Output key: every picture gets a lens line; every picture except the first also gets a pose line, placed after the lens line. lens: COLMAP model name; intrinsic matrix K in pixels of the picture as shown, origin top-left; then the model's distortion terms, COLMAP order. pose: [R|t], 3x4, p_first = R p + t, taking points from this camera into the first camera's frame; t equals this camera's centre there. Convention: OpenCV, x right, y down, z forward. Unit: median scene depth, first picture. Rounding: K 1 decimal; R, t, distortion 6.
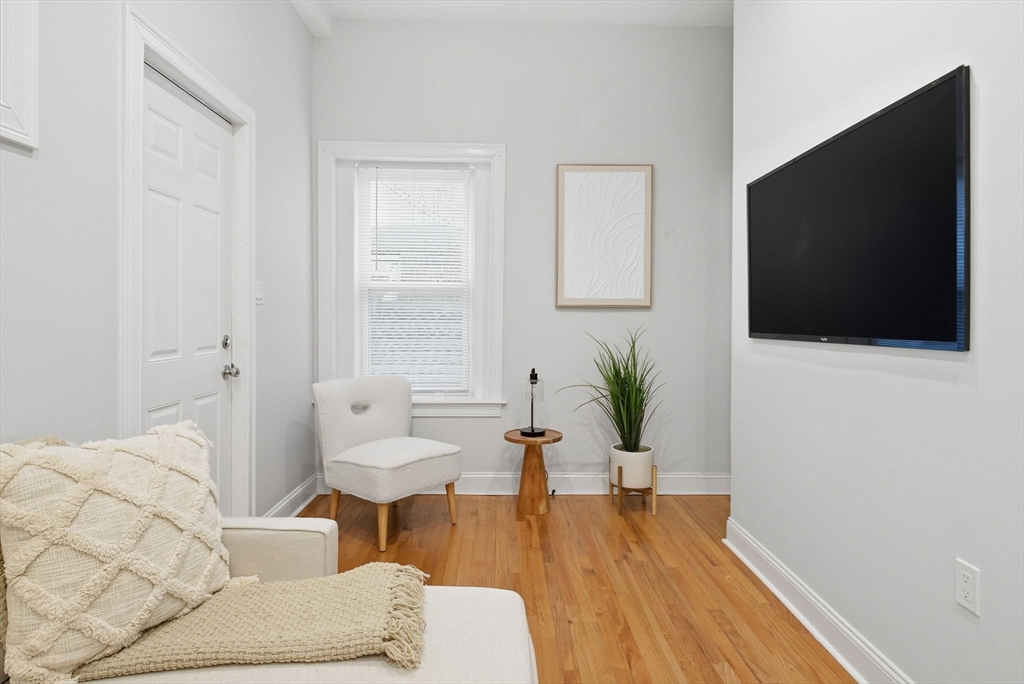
lens RADIAL K [[544.4, 0, 533.1], [0, 544.4, 320.6], [0, 0, 1]] dist [0.000197, -0.000402]
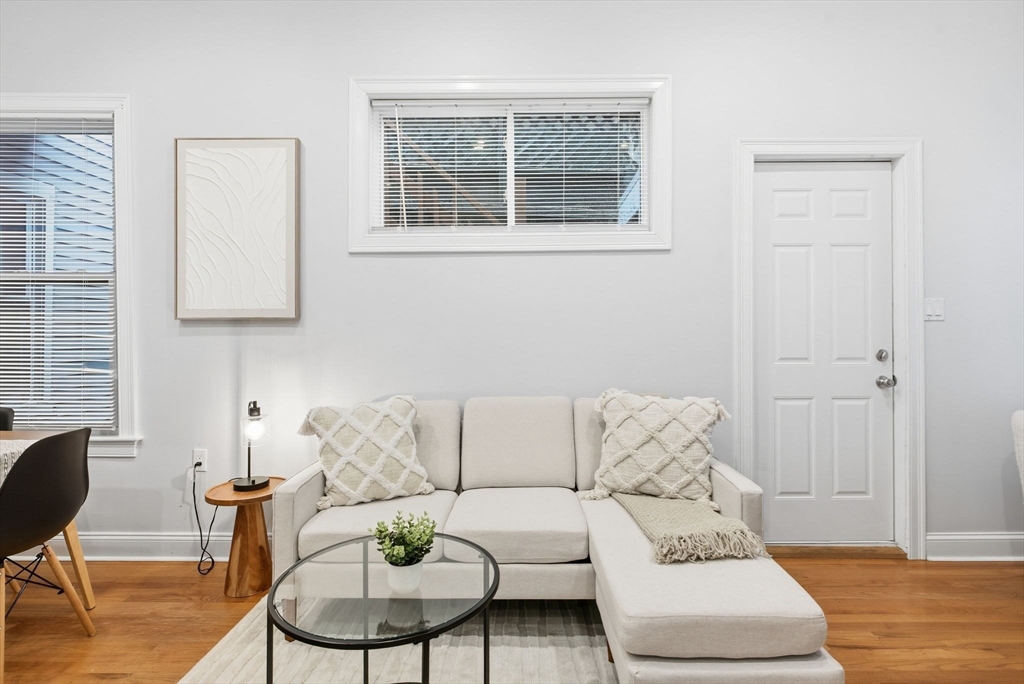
lens RADIAL K [[494.8, 0, 517.0], [0, 494.8, 331.7], [0, 0, 1]] dist [-0.004187, -0.001526]
pose [[-0.034329, -0.005981, -0.999393, 0.681074], [-0.004675, 0.999972, -0.005824, -0.001183], [0.999400, 0.004473, -0.034356, 0.376730]]
